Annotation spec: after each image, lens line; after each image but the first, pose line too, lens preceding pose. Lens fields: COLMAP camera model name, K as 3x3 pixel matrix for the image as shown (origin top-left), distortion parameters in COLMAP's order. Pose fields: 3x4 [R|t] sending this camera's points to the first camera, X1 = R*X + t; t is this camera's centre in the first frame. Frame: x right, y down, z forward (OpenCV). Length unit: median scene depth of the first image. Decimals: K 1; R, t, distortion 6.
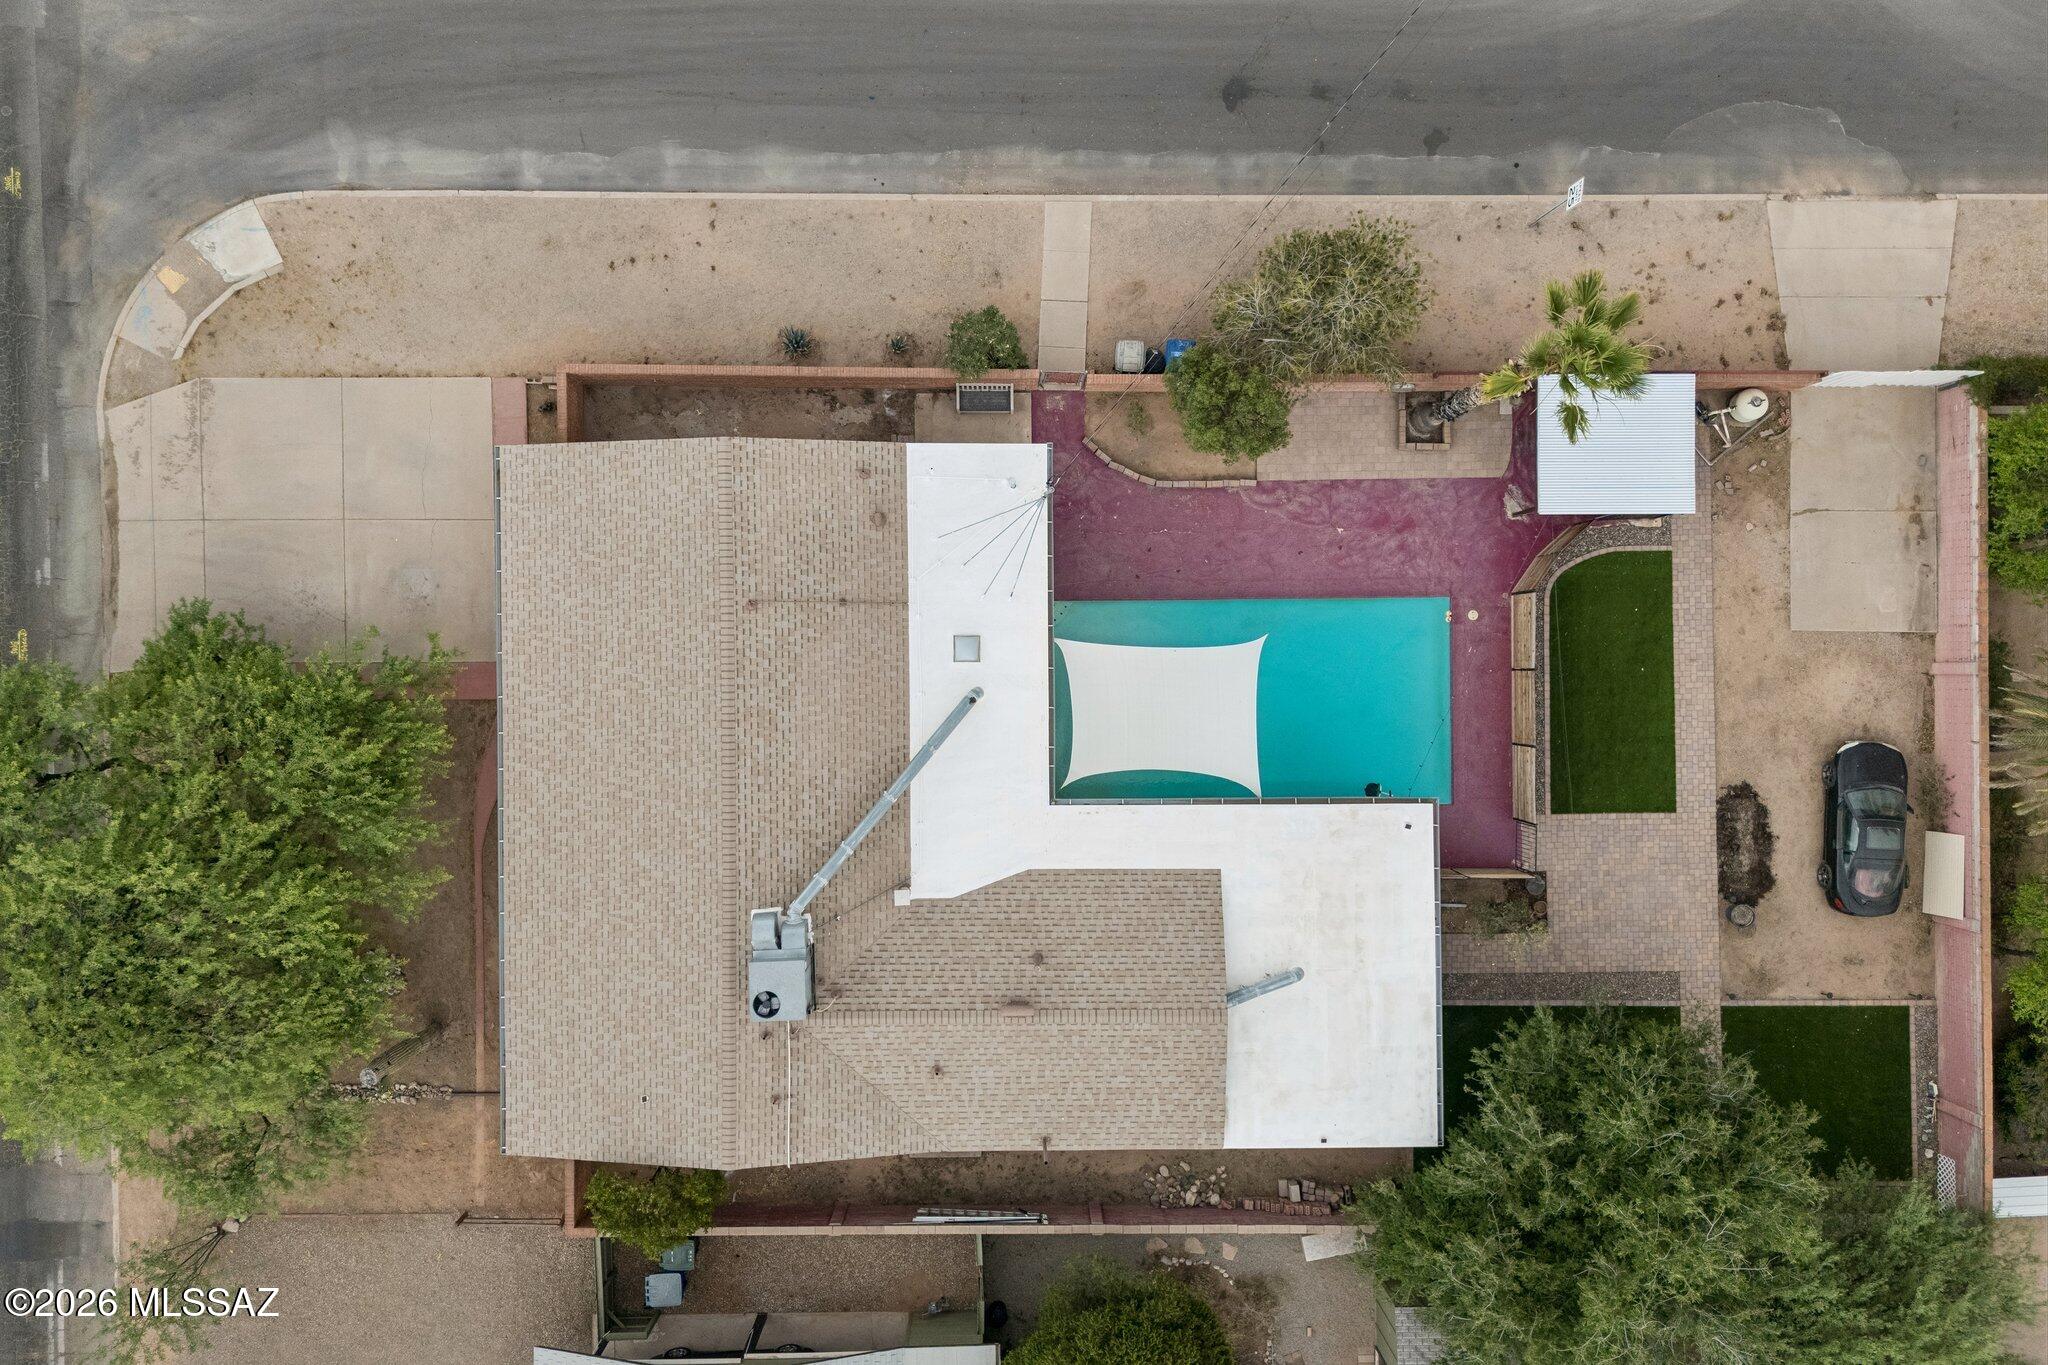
lens RADIAL K [[1503.6, 0, 1024.0], [0, 1503.6, 682.5], [0, 0, 1]] dist [0.058668, -0.058409]
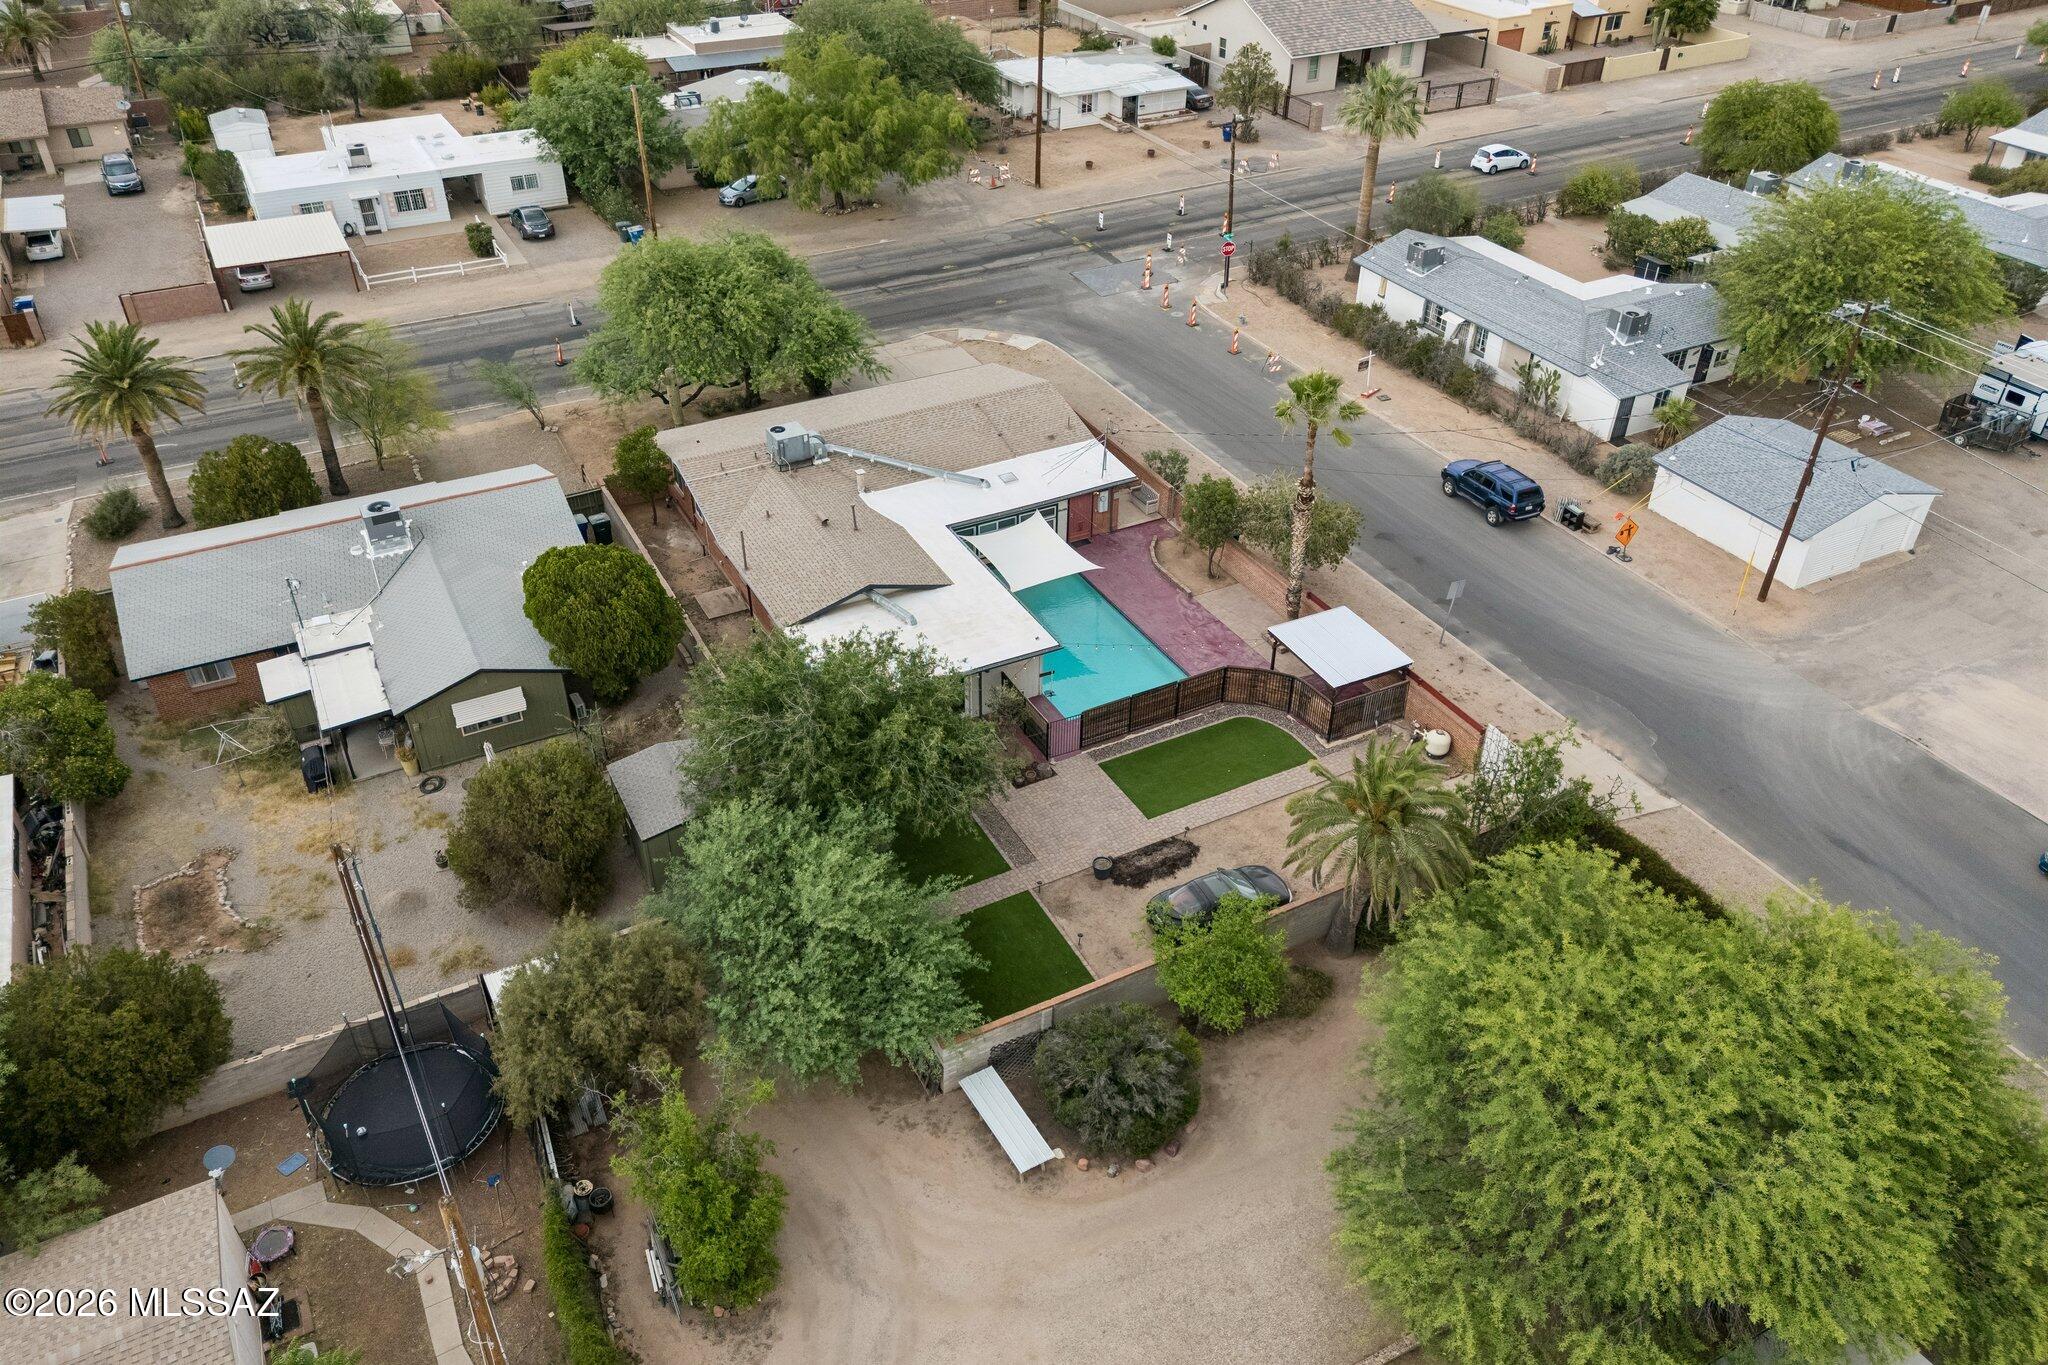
lens RADIAL K [[1503.6, 0, 1024.0], [0, 1503.6, 682.5], [0, 0, 1]] dist [0.058668, -0.058409]
pose [[0.460676, 0.508716, -0.727314, 1.225585], [-0.887559, 0.260272, -0.380128, 0.617832], [-0.004078, 0.820650, 0.571417, 0.201560]]
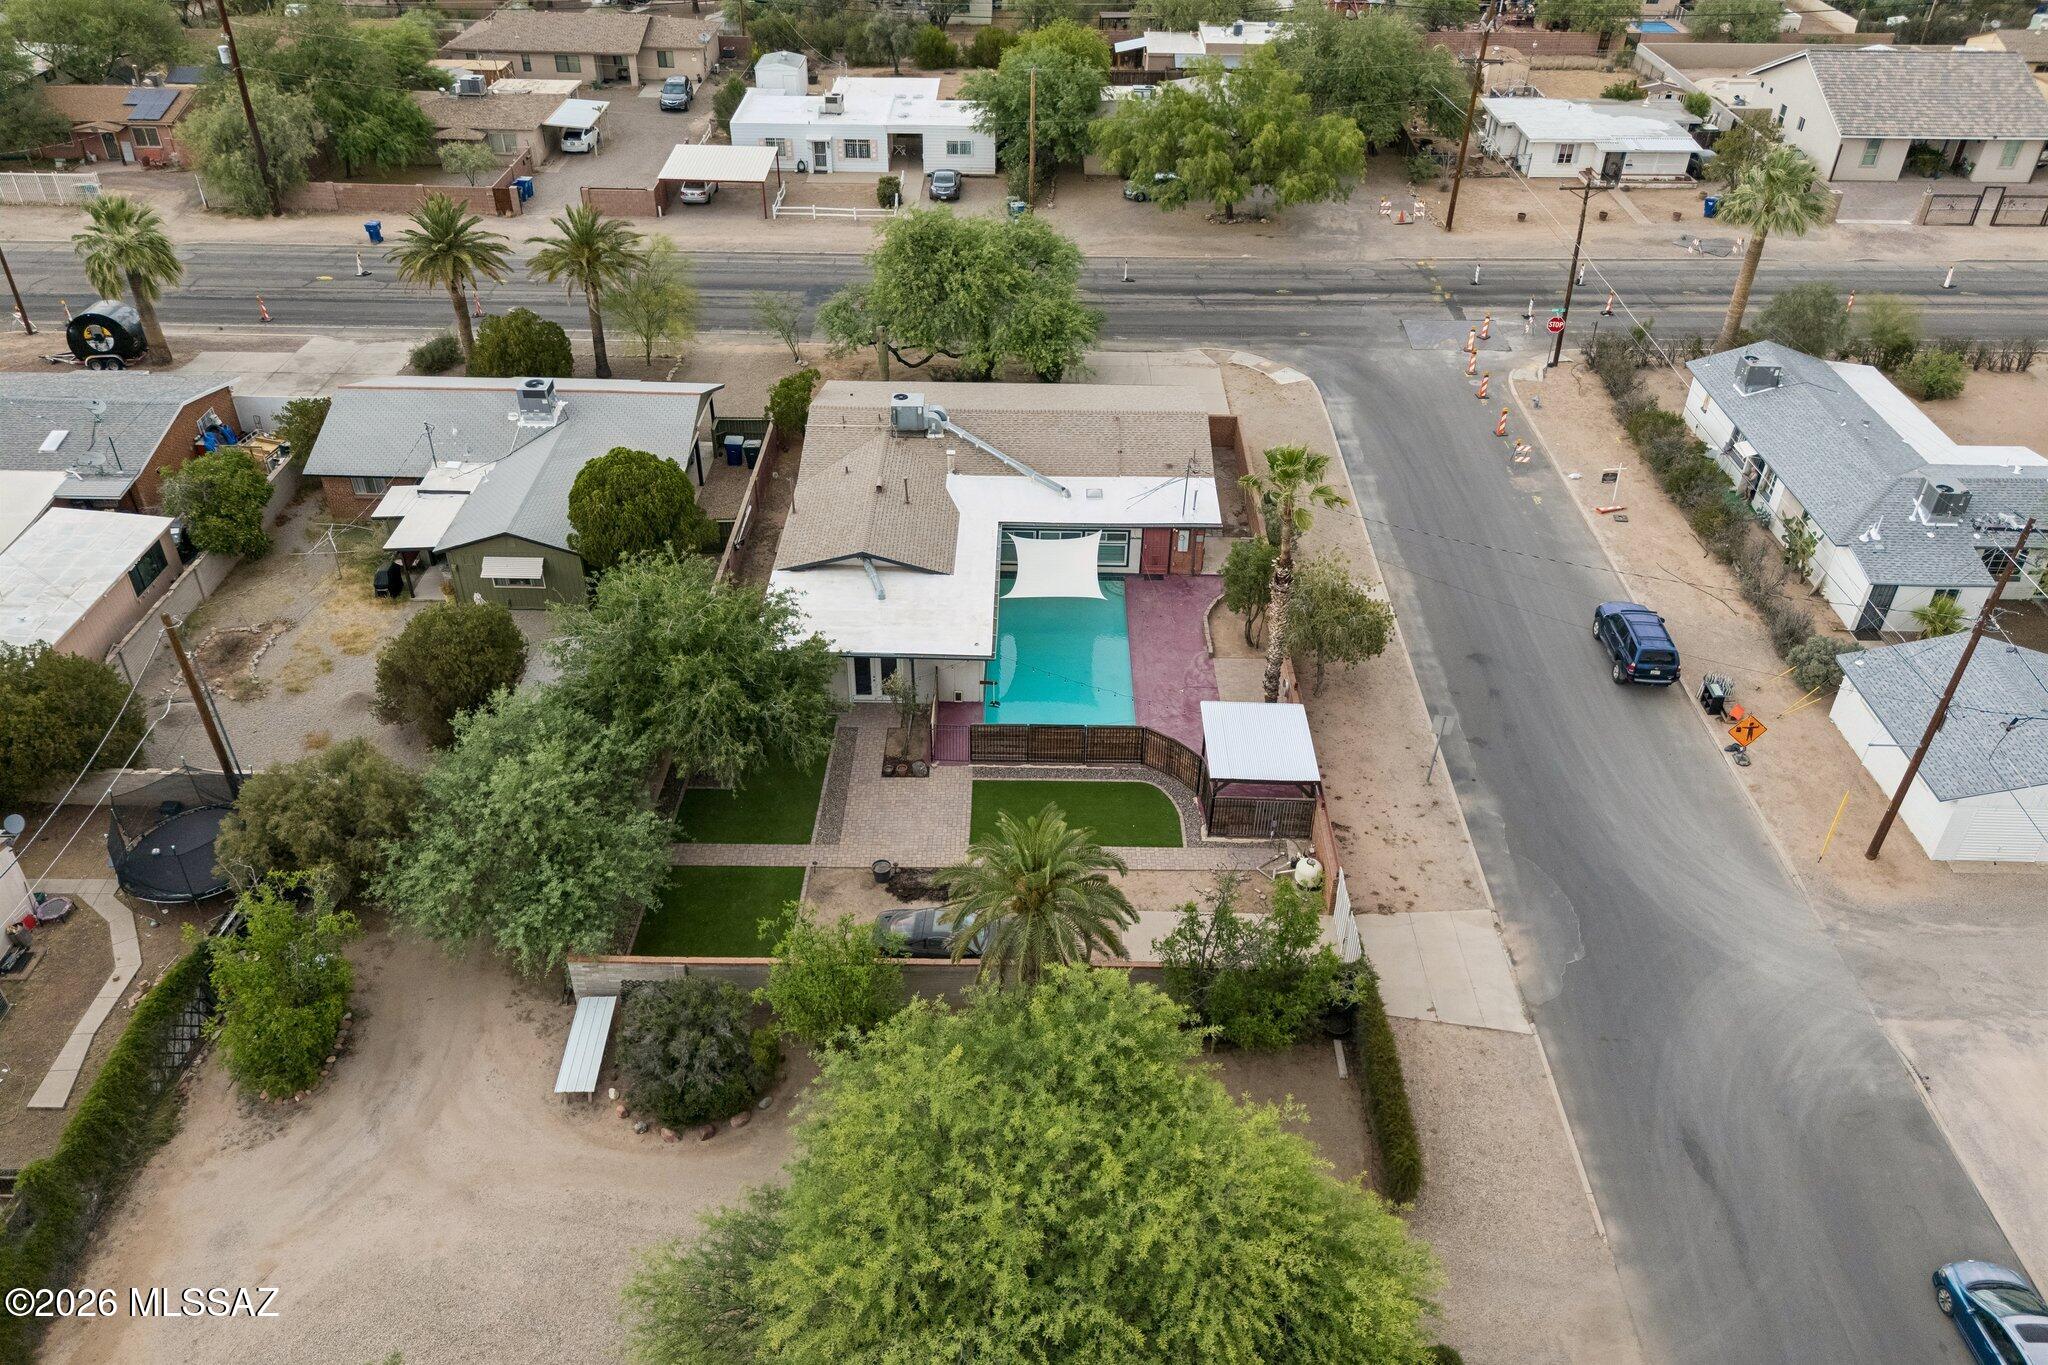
lens RADIAL K [[1503.6, 0, 1024.0], [0, 1503.6, 682.5], [0, 0, 1]] dist [0.058668, -0.058409]
pose [[-0.018597, 0.570869, -0.820831, 1.348205], [-0.999704, -0.023508, 0.006301, 0.037376], [-0.015699, 0.820705, 0.571137, 0.201389]]
